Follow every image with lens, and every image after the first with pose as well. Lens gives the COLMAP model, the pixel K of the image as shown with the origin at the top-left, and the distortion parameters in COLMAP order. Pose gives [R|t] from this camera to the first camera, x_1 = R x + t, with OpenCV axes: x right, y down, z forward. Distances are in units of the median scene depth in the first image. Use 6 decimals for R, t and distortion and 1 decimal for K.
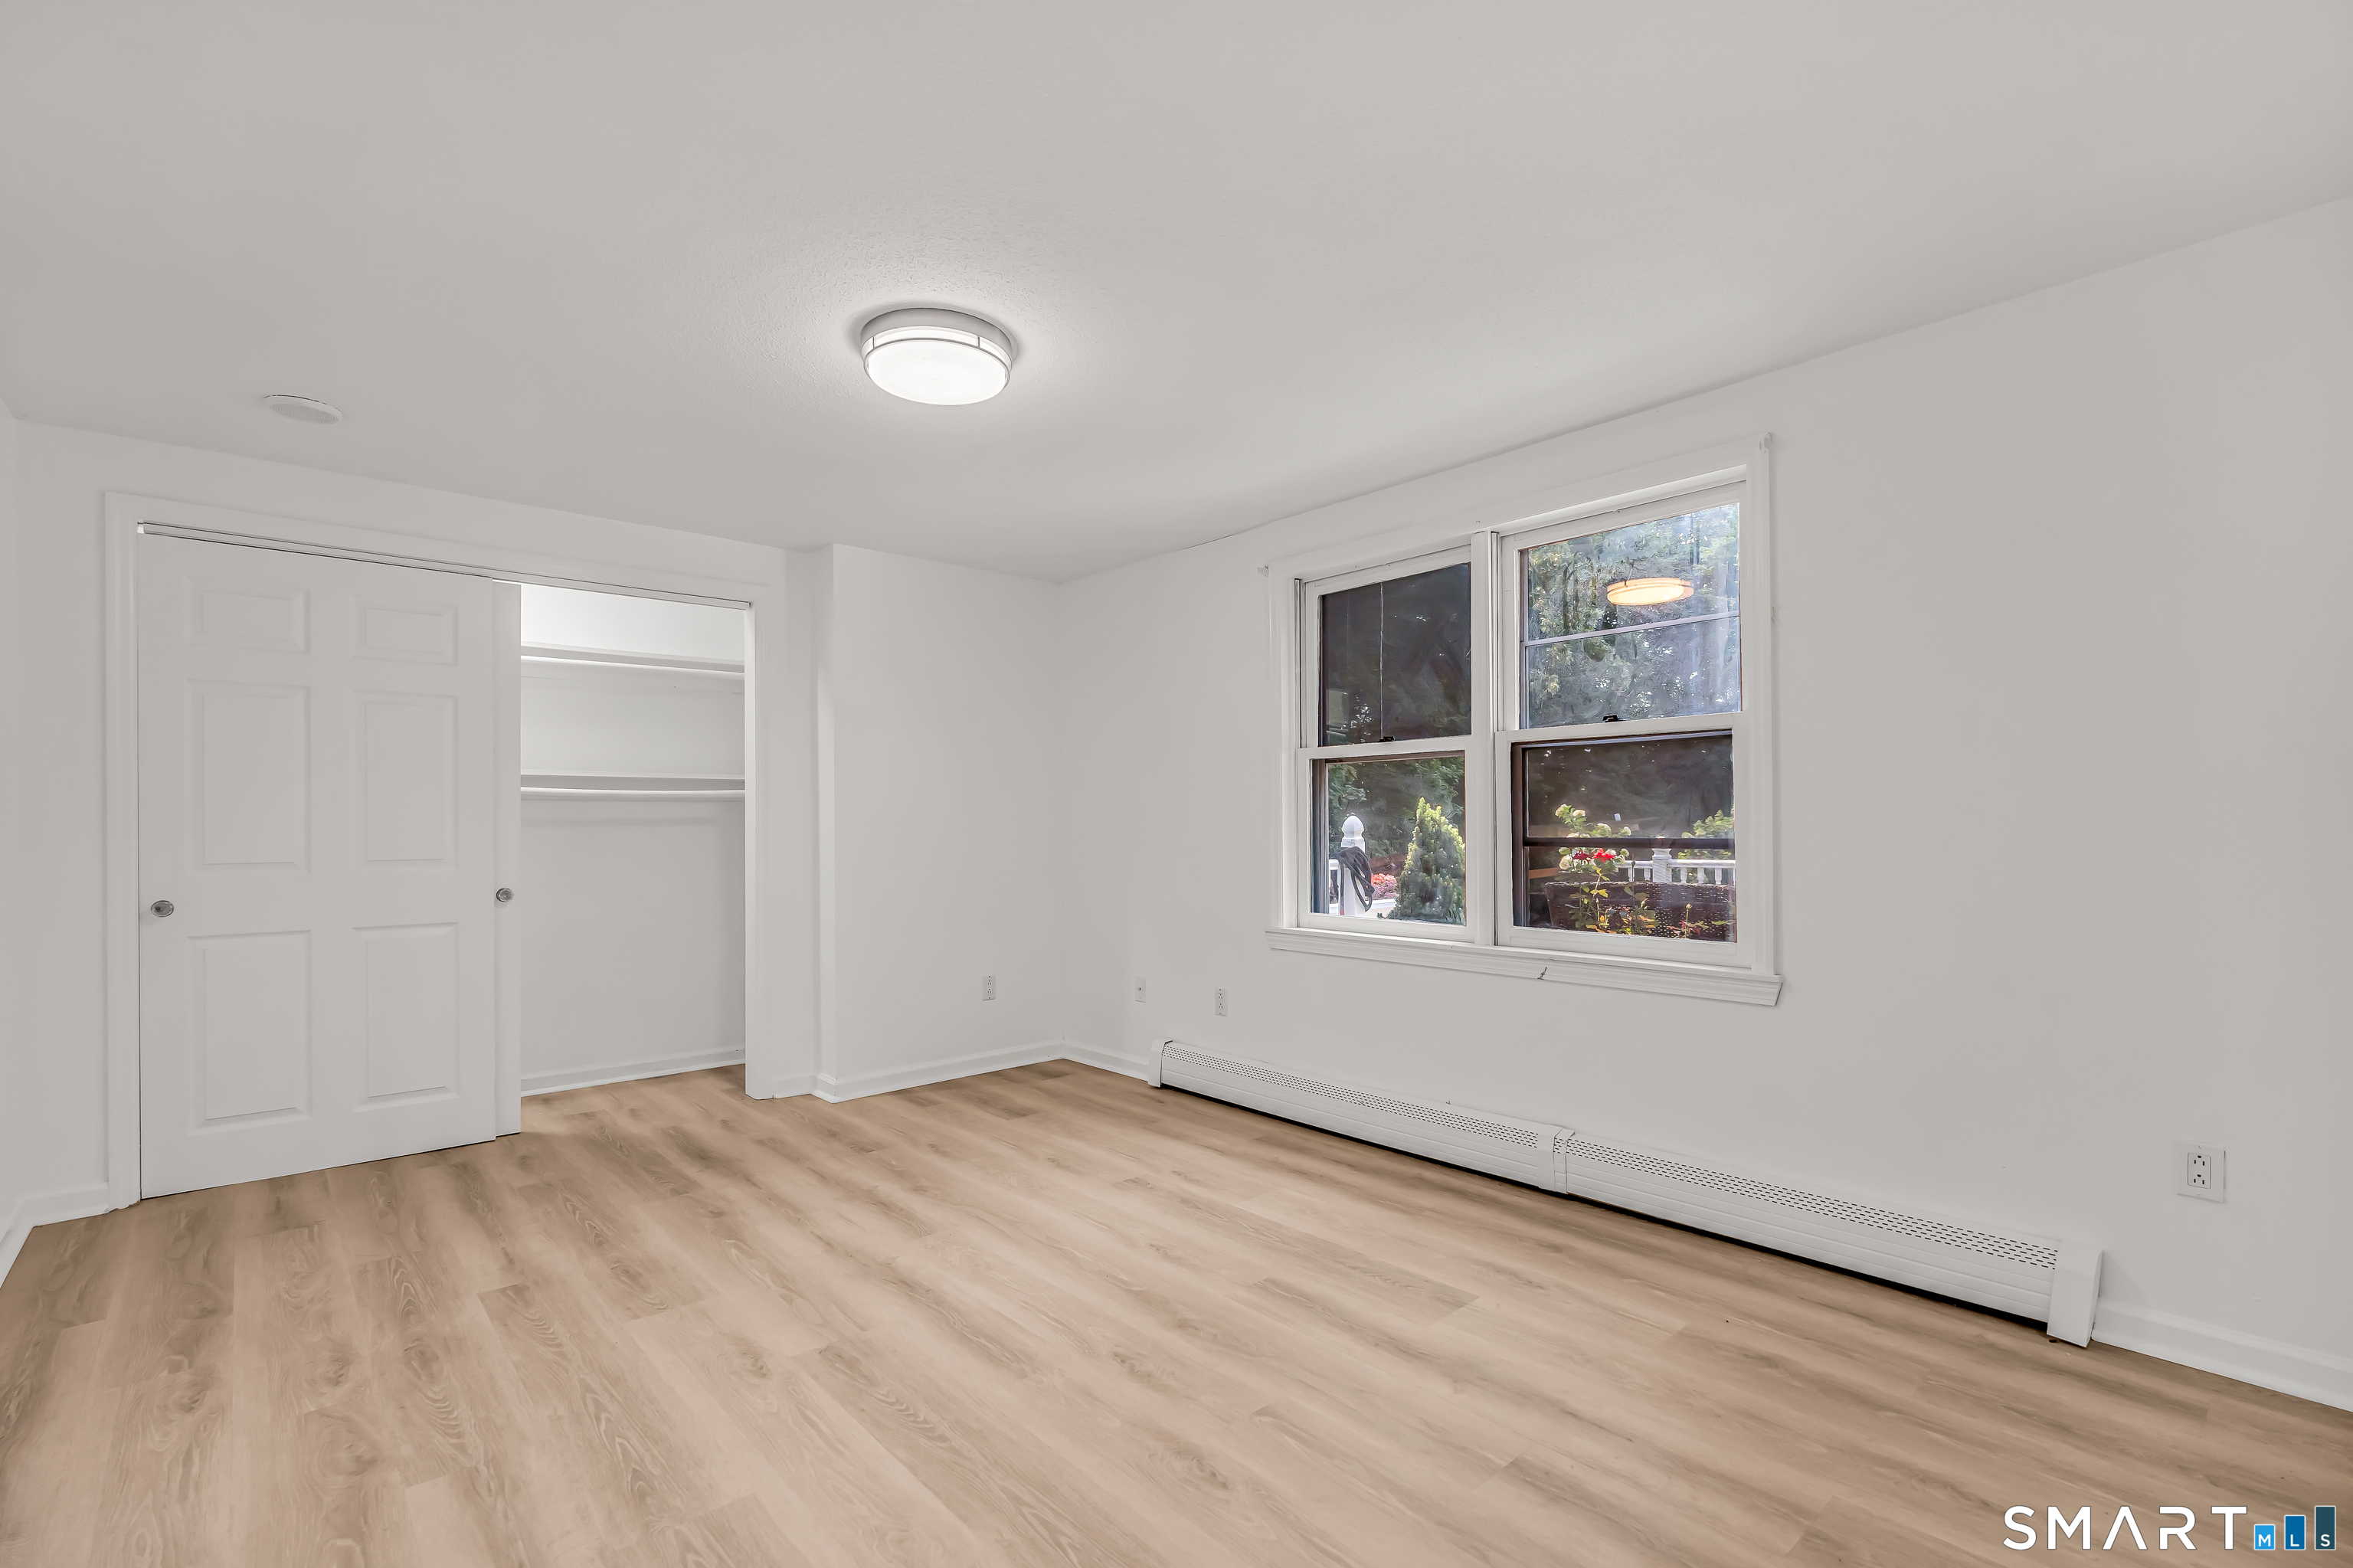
lens RADIAL K [[1051.5, 0, 1170.2], [0, 1051.5, 811.4], [0, 0, 1]] dist [-0.004737, 0.000070]
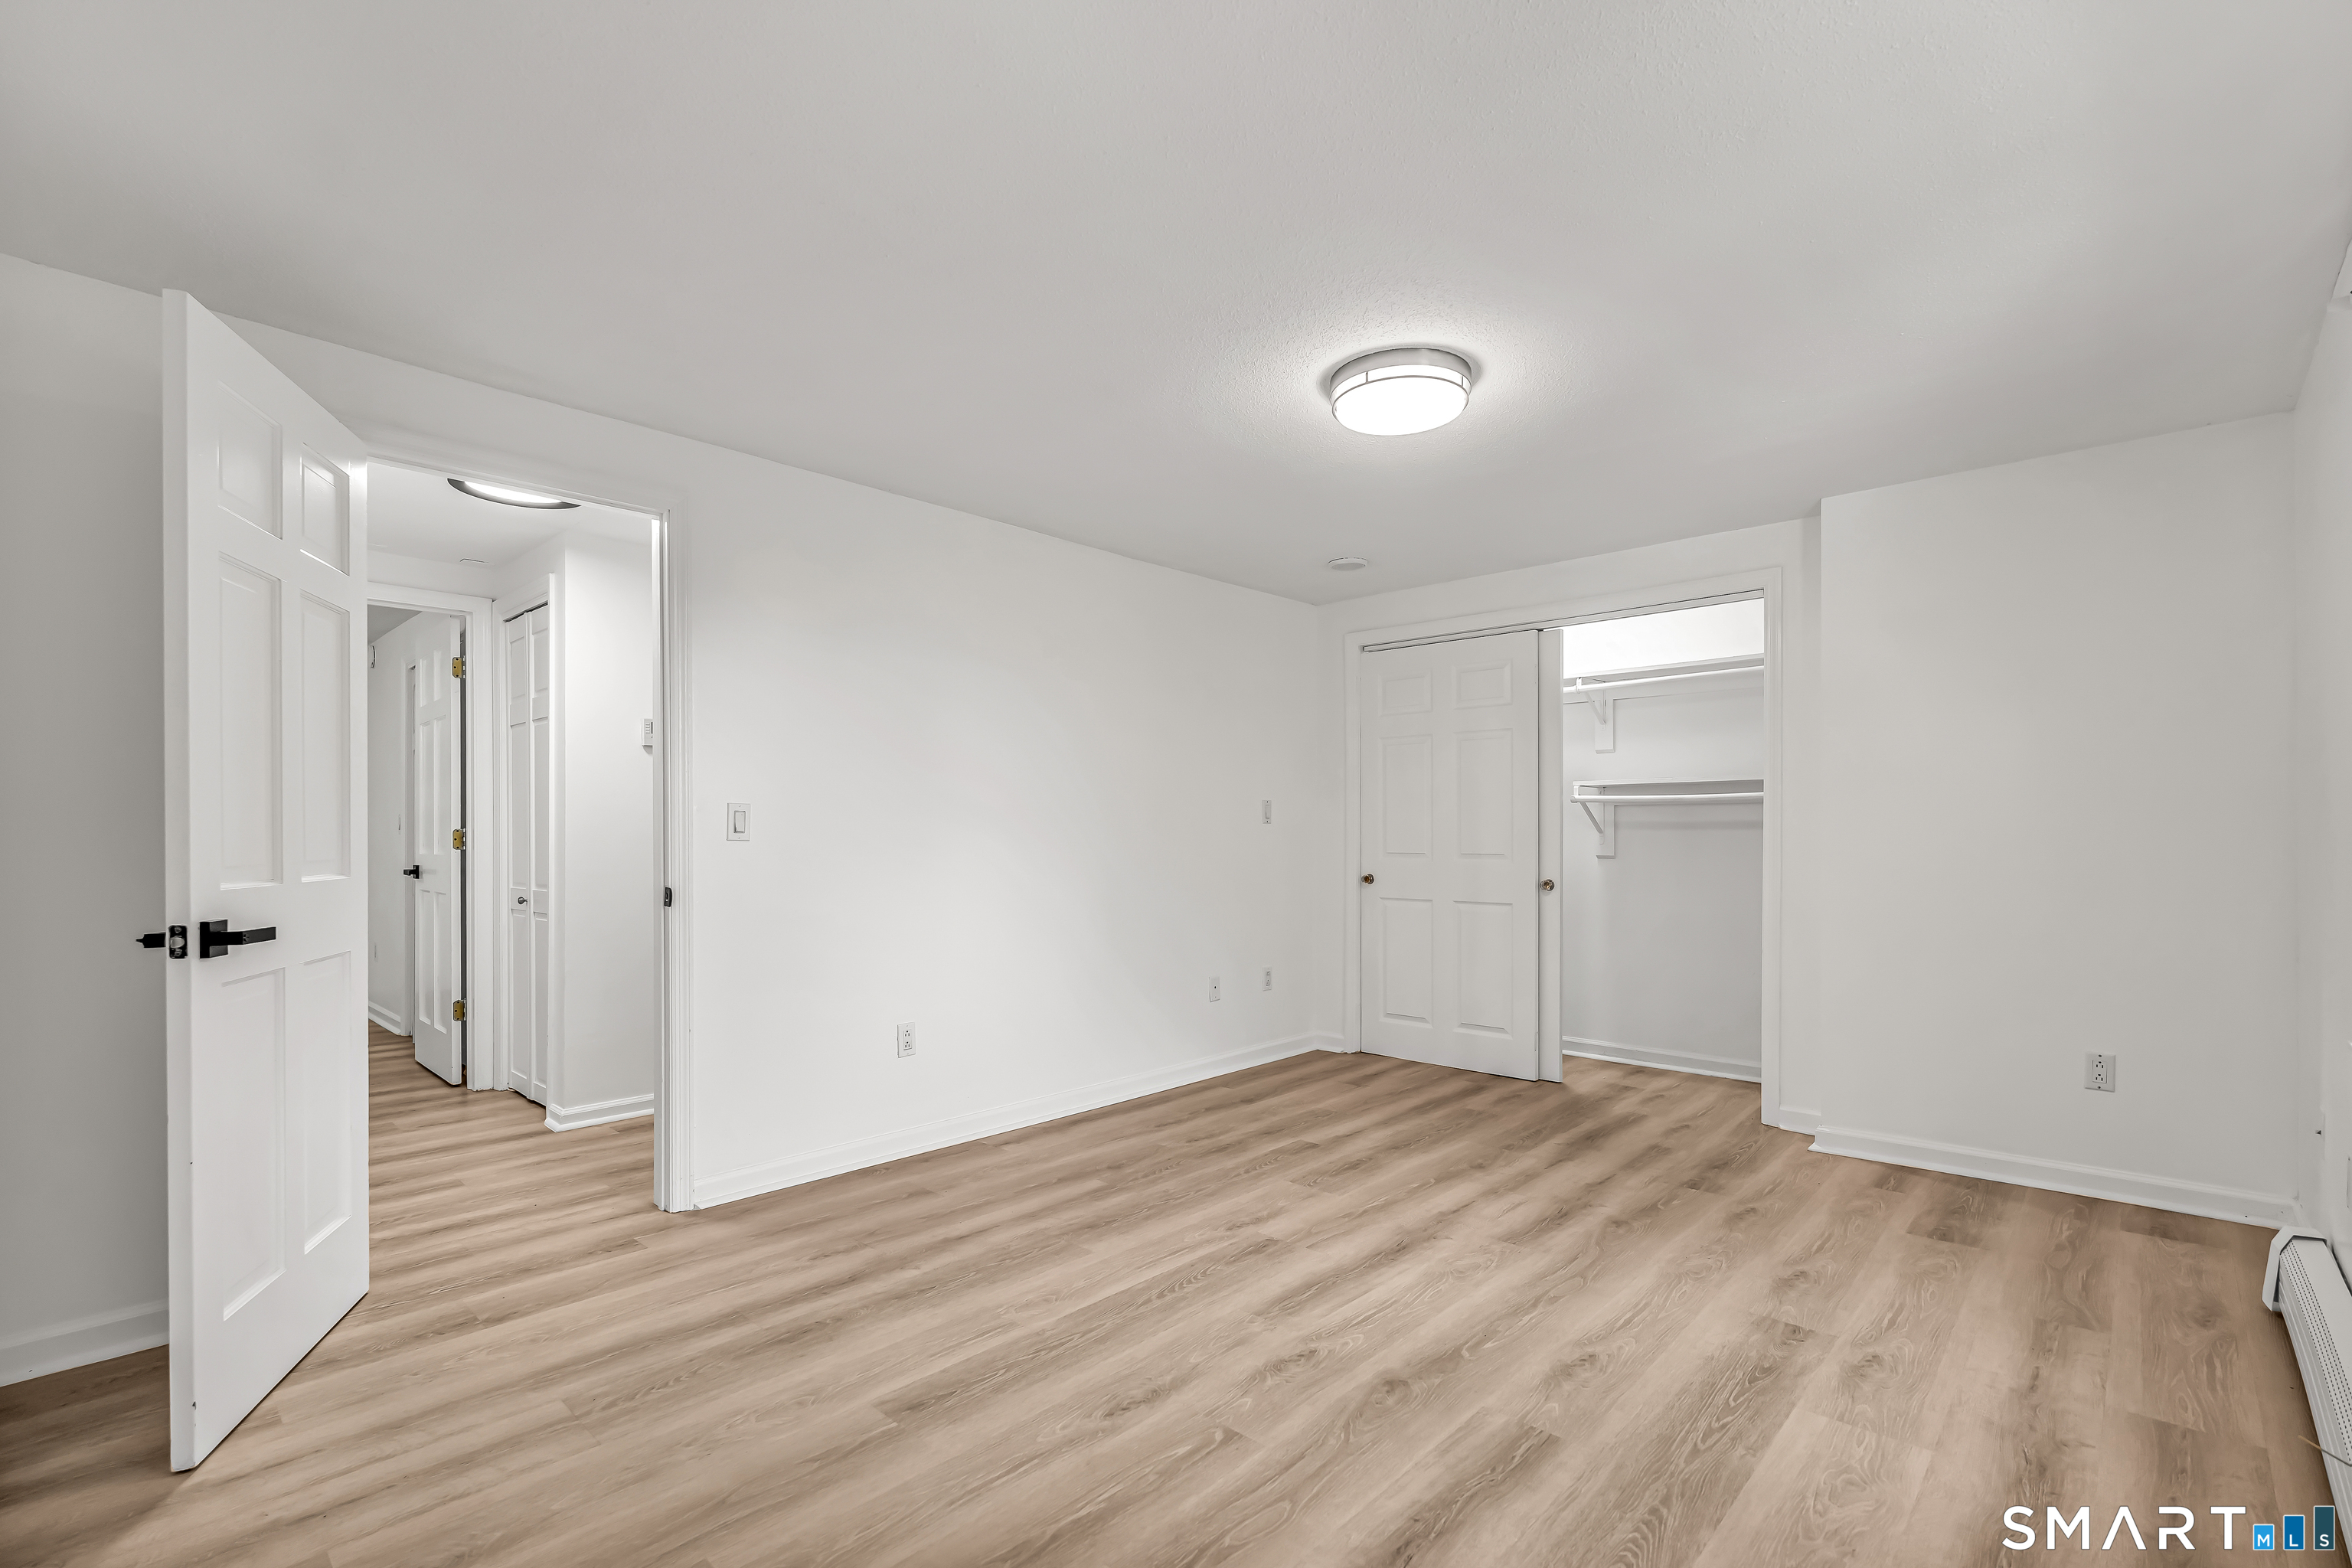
lens RADIAL K [[1051.0, 0, 1169.7], [0, 1051.0, 811.4], [0, 0, 1]] dist [-0.004737, 0.000070]
pose [[0.091963, -0.015187, -0.995647, 0.815348], [0.015300, 0.999787, -0.013837, 0.004958], [0.995645, -0.013961, 0.092176, 0.660886]]
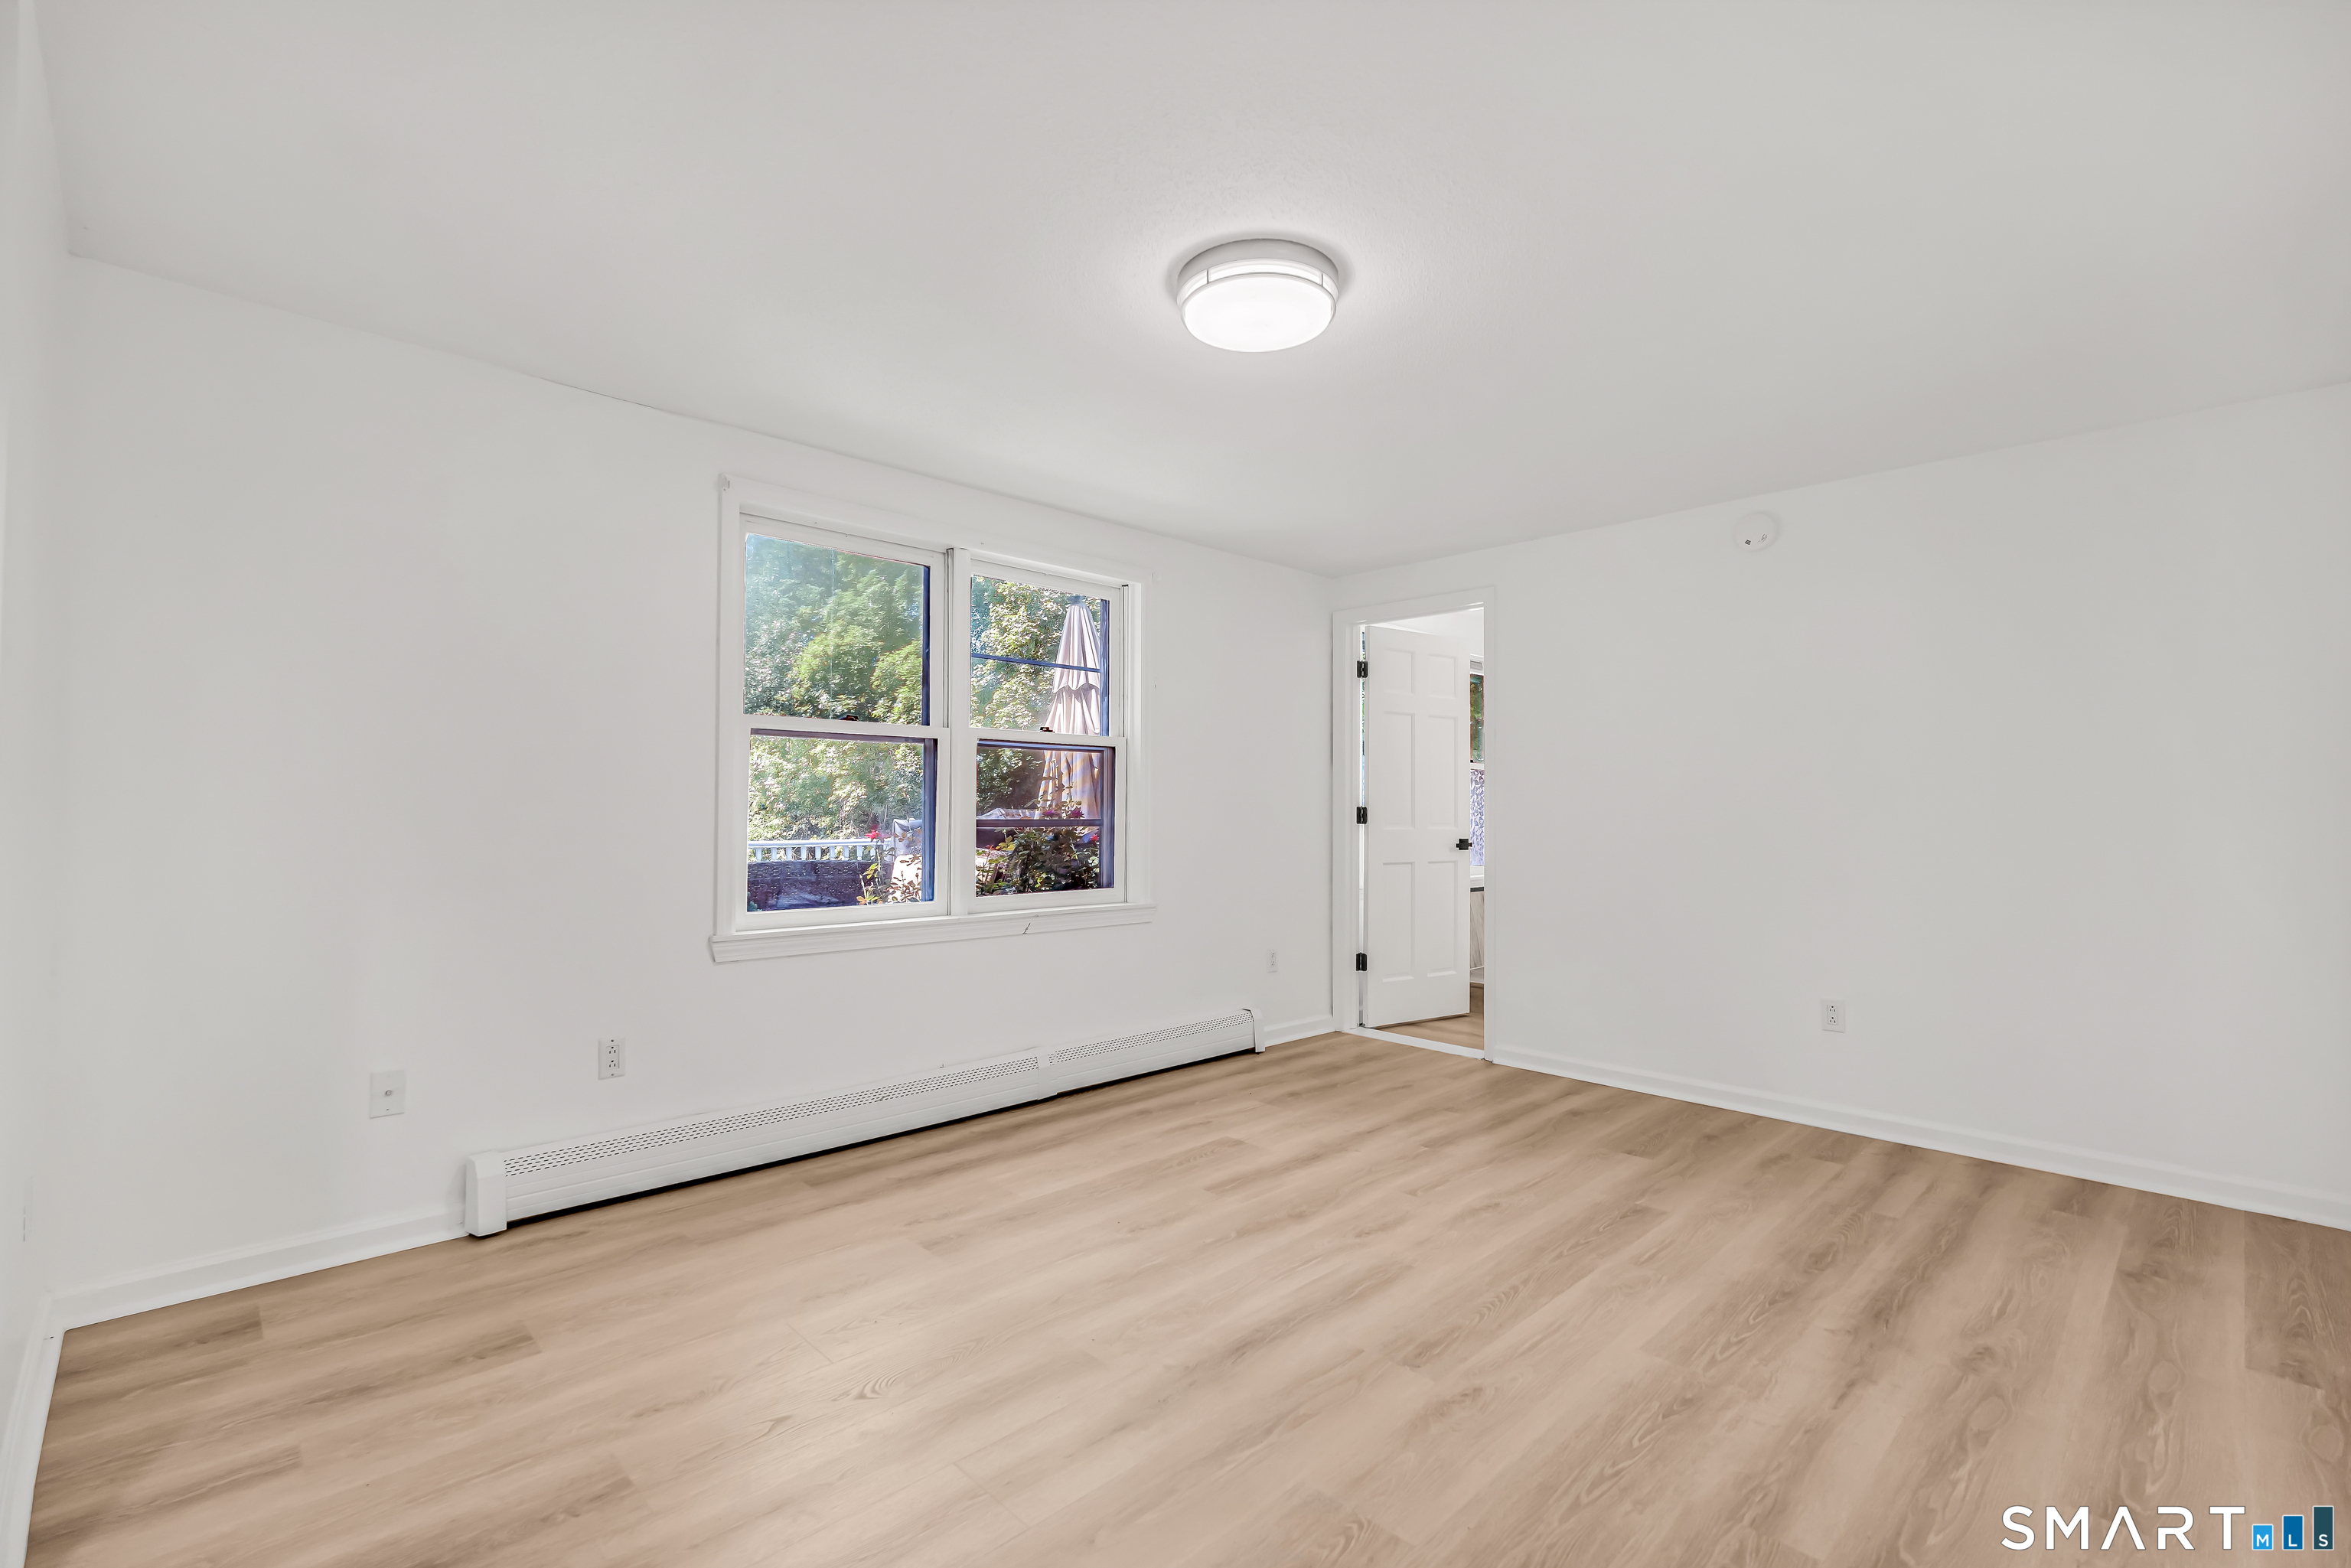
lens RADIAL K [[1032.9, 0, 1178.5], [0, 1032.9, 742.4], [0, 0, 1]] dist [-0.000478, -0.000777]
pose [[-0.049297, 0.071513, 0.996221, -1.107583], [-0.020091, 0.997161, -0.072574, 0.023731], [-0.998582, -0.023593, -0.047720, 1.094446]]
